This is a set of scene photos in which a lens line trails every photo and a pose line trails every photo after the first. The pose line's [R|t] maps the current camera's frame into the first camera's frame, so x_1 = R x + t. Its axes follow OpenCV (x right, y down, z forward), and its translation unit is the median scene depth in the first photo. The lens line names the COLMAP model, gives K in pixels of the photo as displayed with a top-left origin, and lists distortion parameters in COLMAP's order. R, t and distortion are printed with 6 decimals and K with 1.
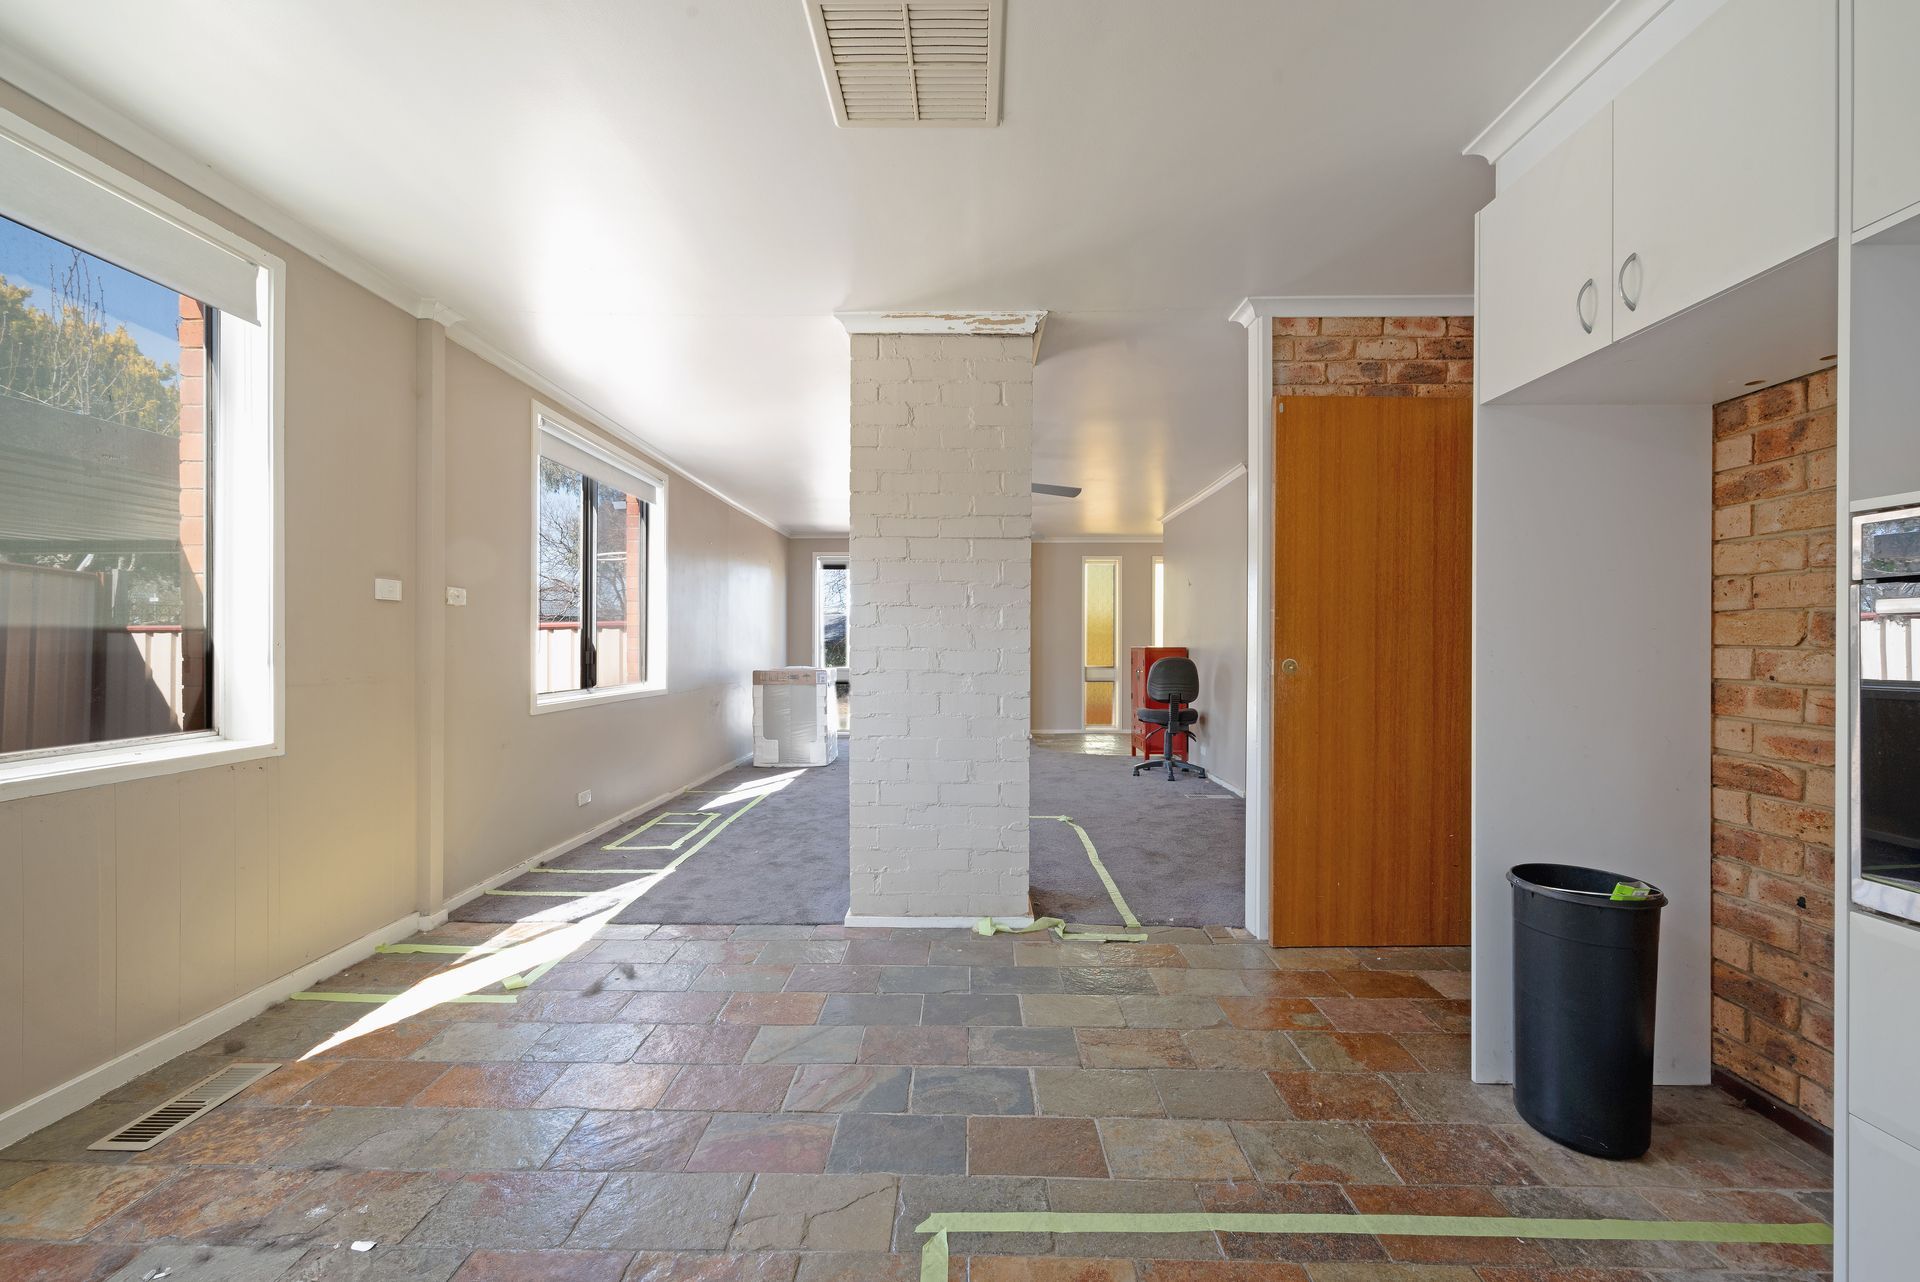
lens RADIAL K [[755.2, 0, 952.4], [0, 755.2, 643.3], [0, 0, 1]] dist [-0.000670, 0.000523]
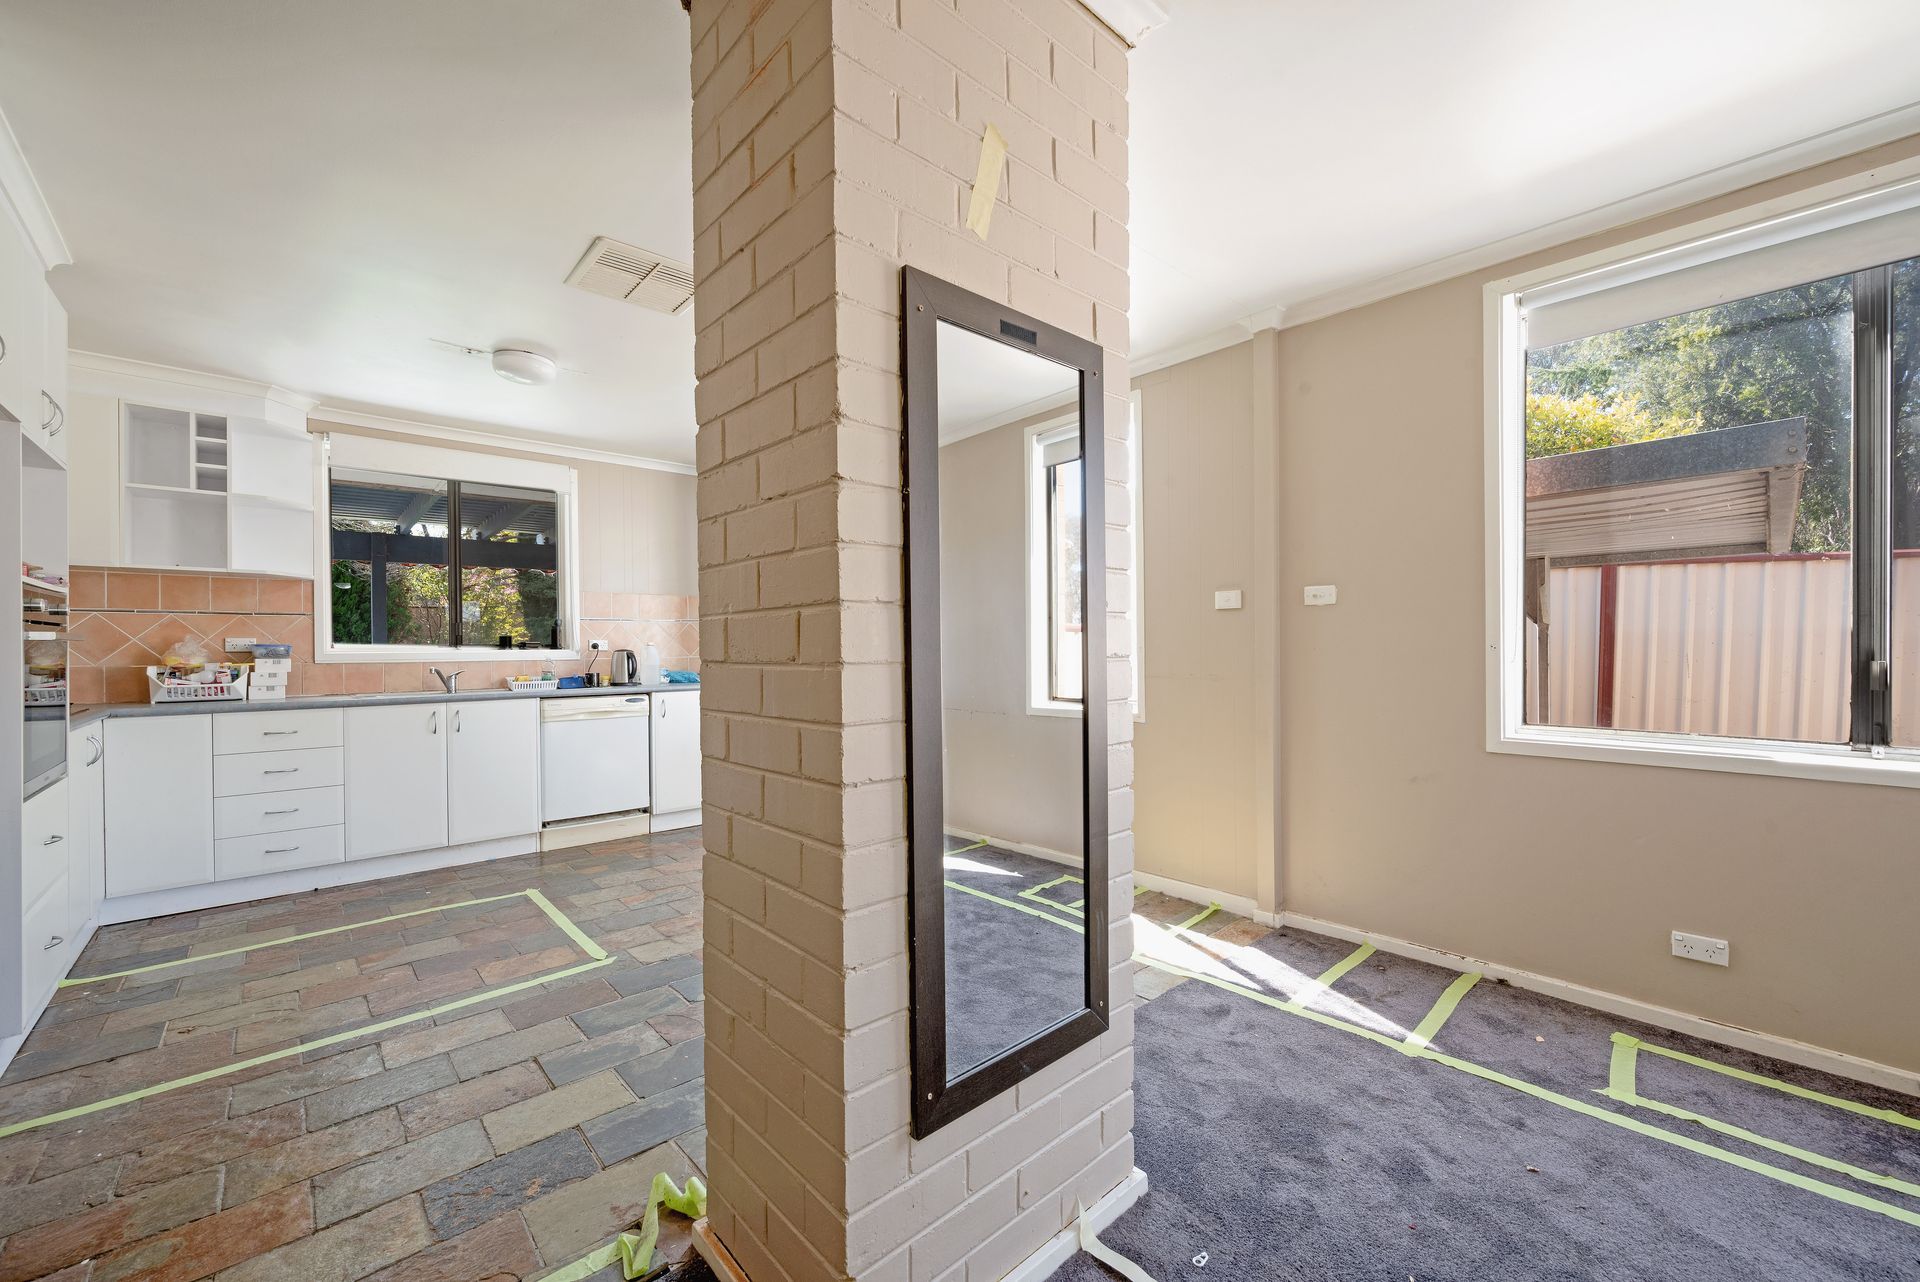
lens RADIAL K [[755.2, 0, 958.6], [0, 755.2, 648.9], [0, 0, 1]] dist [-0.000670, 0.000523]
pose [[-0.722279, 0.005938, -0.691576, 0.392884], [0.005747, 0.999980, 0.002585, -0.002152], [0.691578, -0.002107, -0.722299, 1.819165]]
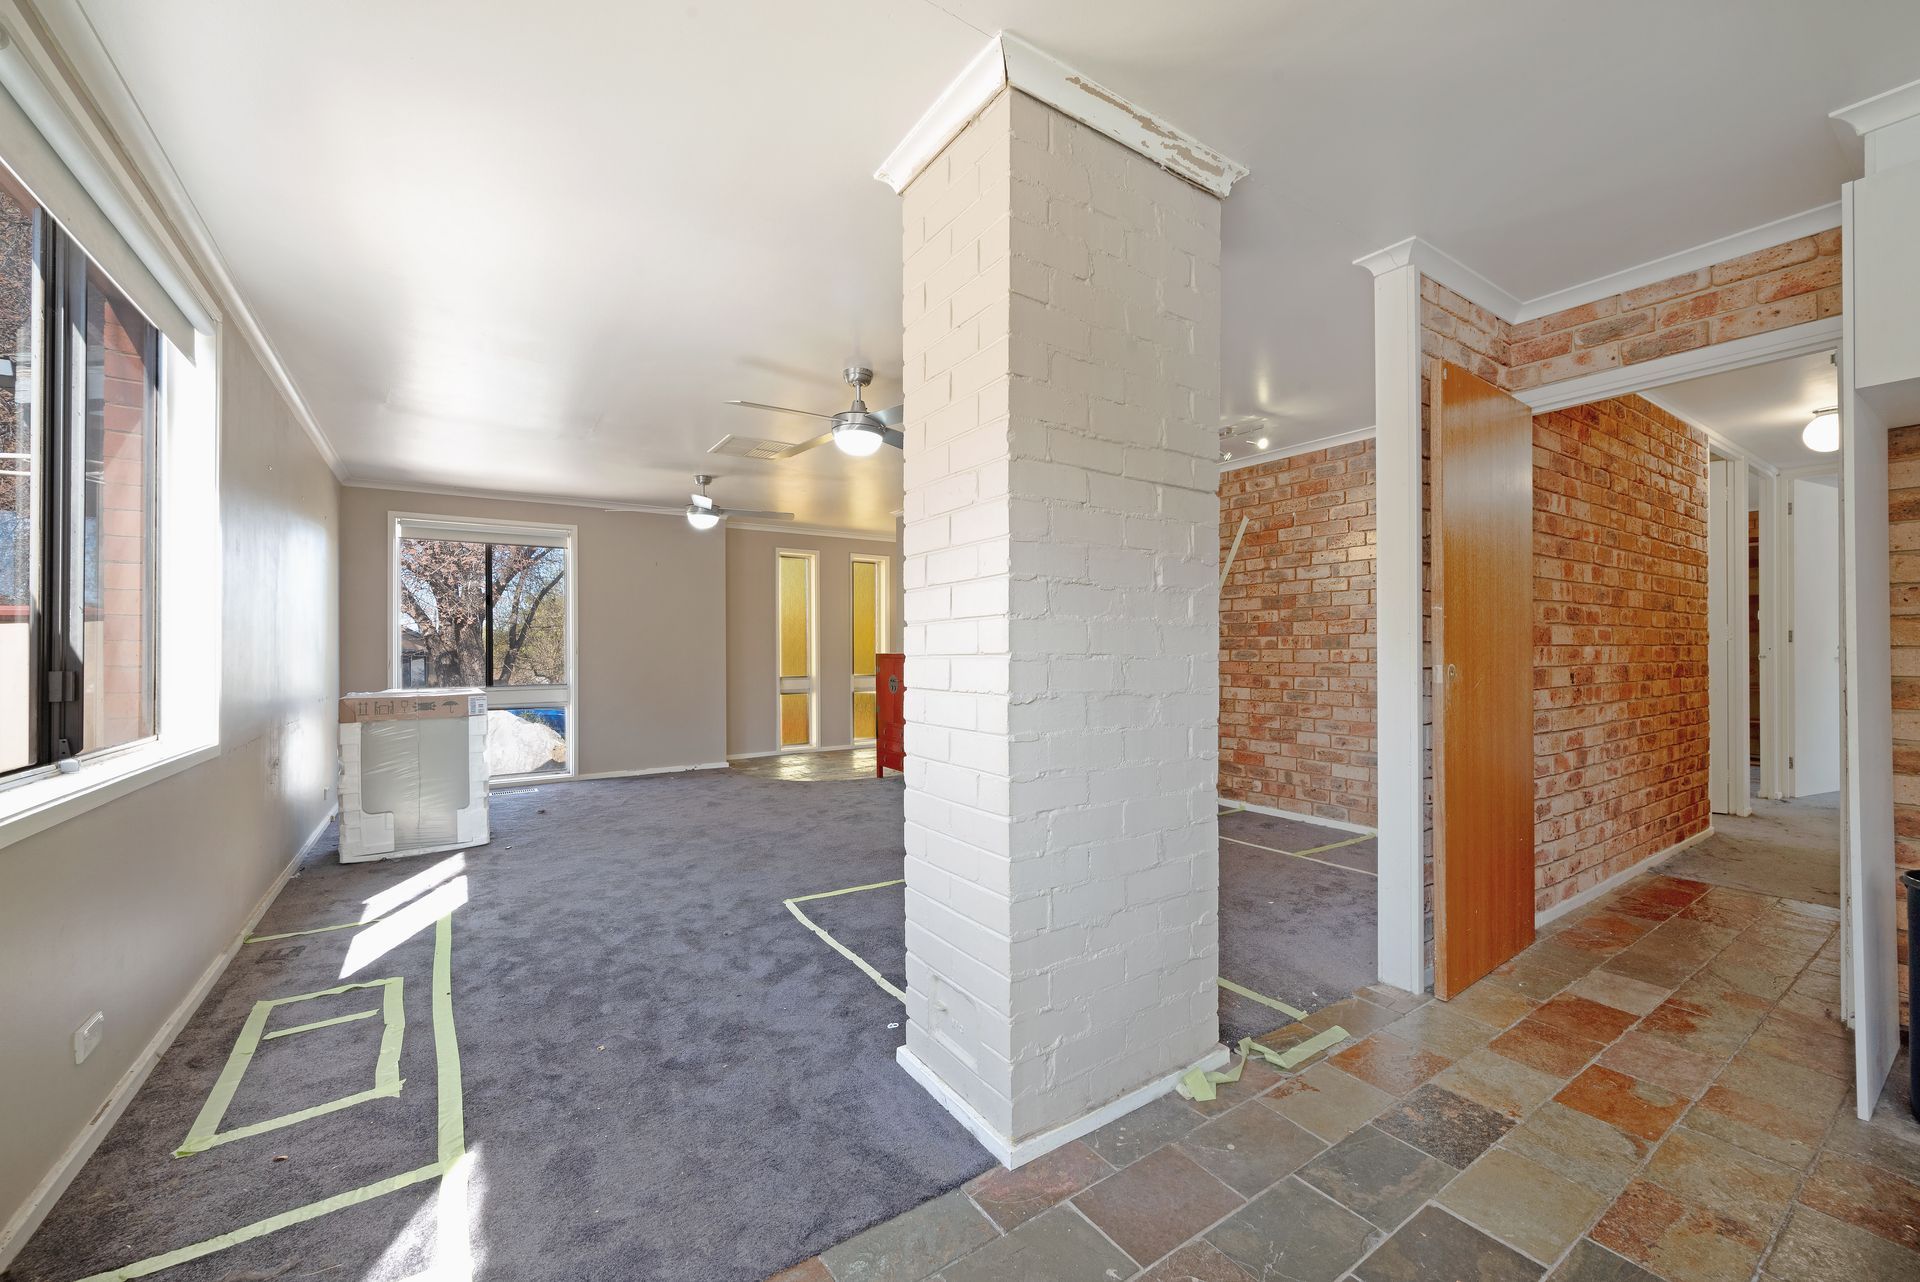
lens RADIAL K [[755.2, 0, 962.3], [0, 755.2, 646.6], [0, 0, 1]] dist [-0.000670, 0.000523]
pose [[0.814965, -0.001281, 0.579509, -0.603466], [0.004584, 0.999981, -0.004236, 0.001903], [-0.579492, 0.006108, 0.814955, 0.715279]]
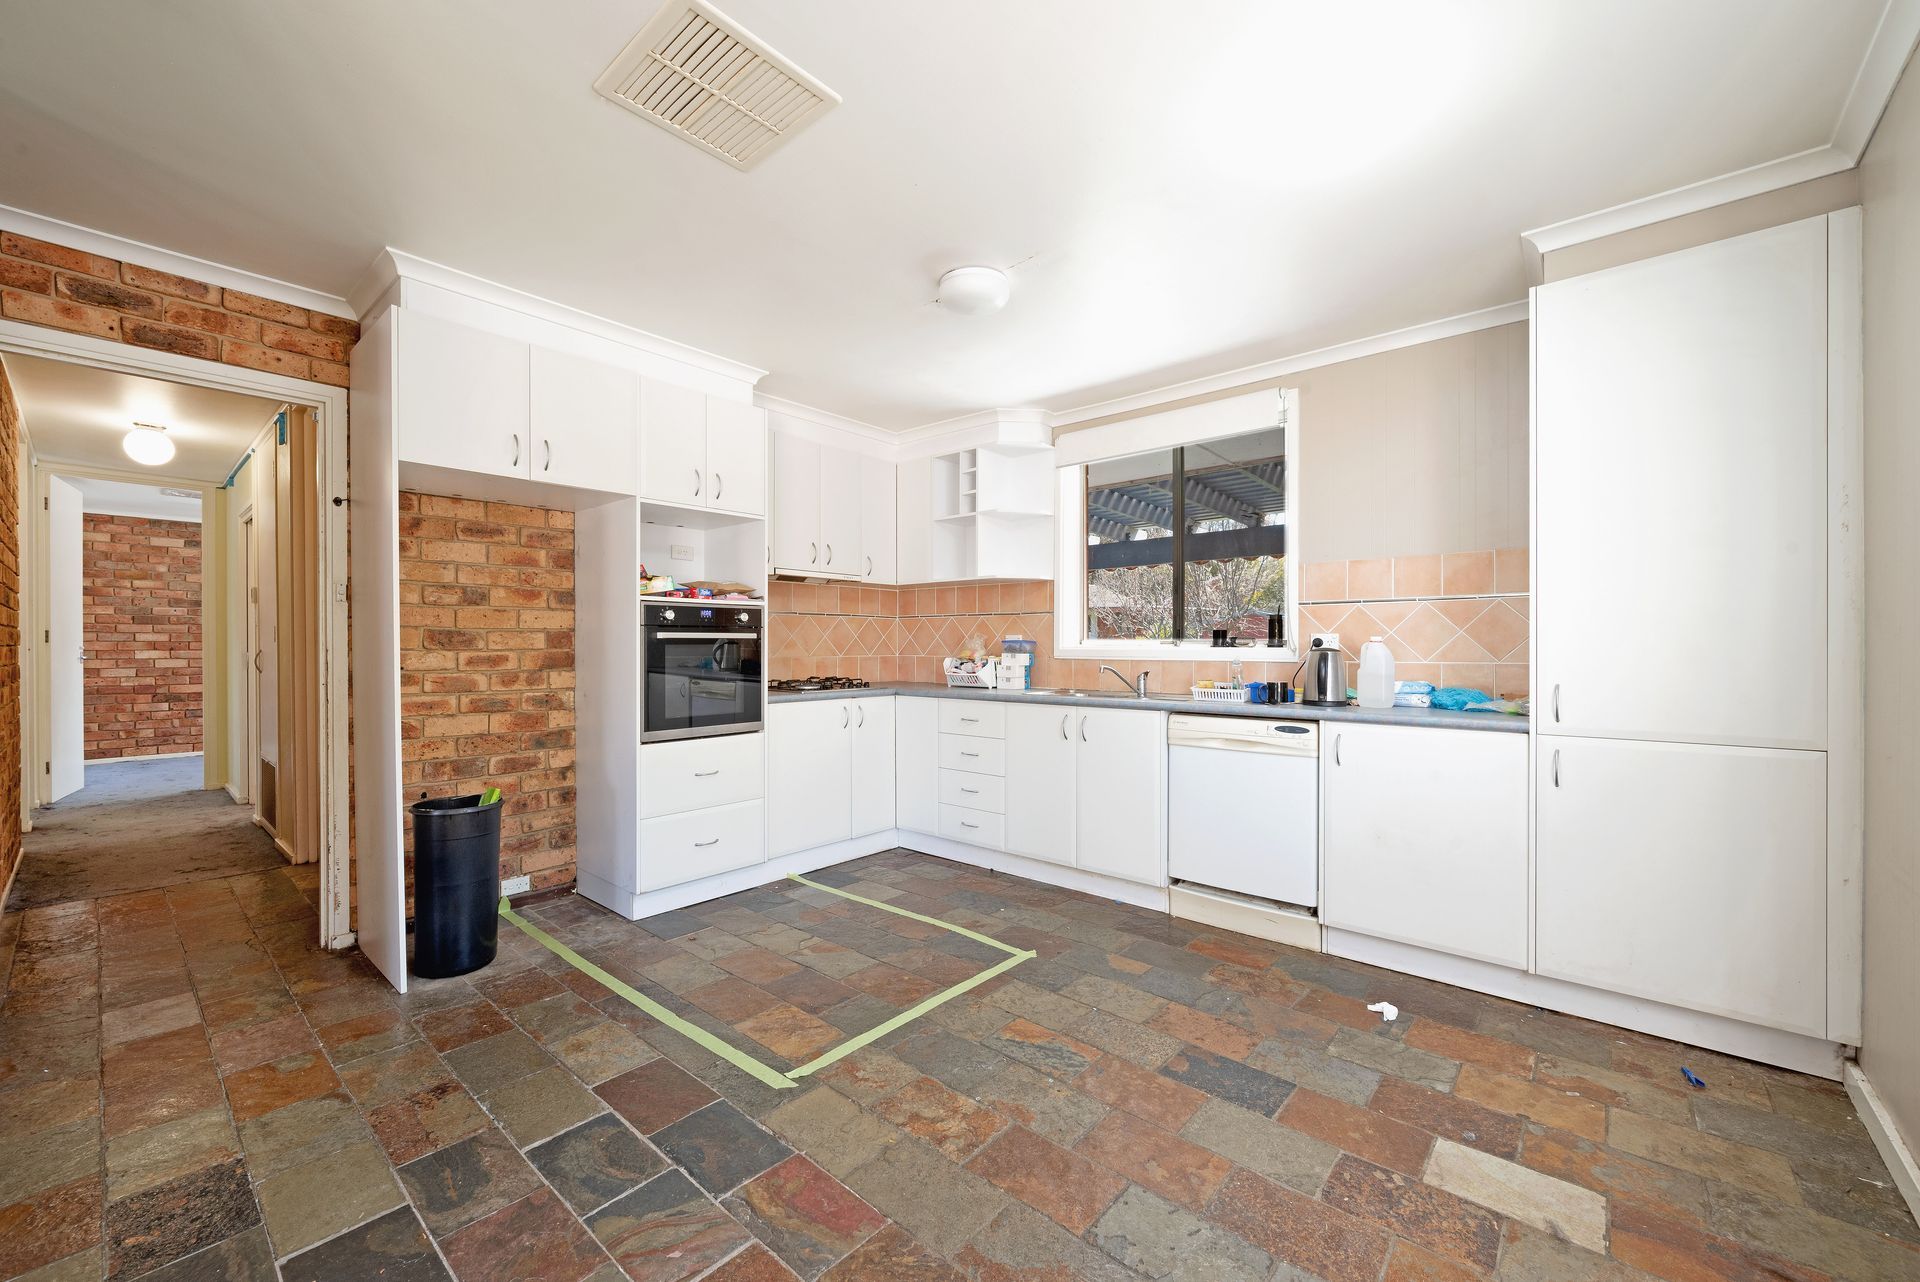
lens RADIAL K [[755.2, 0, 961.0], [0, 755.2, 648.9], [0, 0, 1]] dist [-0.000670, 0.000523]
pose [[-0.771835, -0.005095, 0.635803, -0.685084], [-0.001694, 0.999981, 0.005957, -0.006098], [-0.635821, 0.003520, -0.771829, 1.128078]]
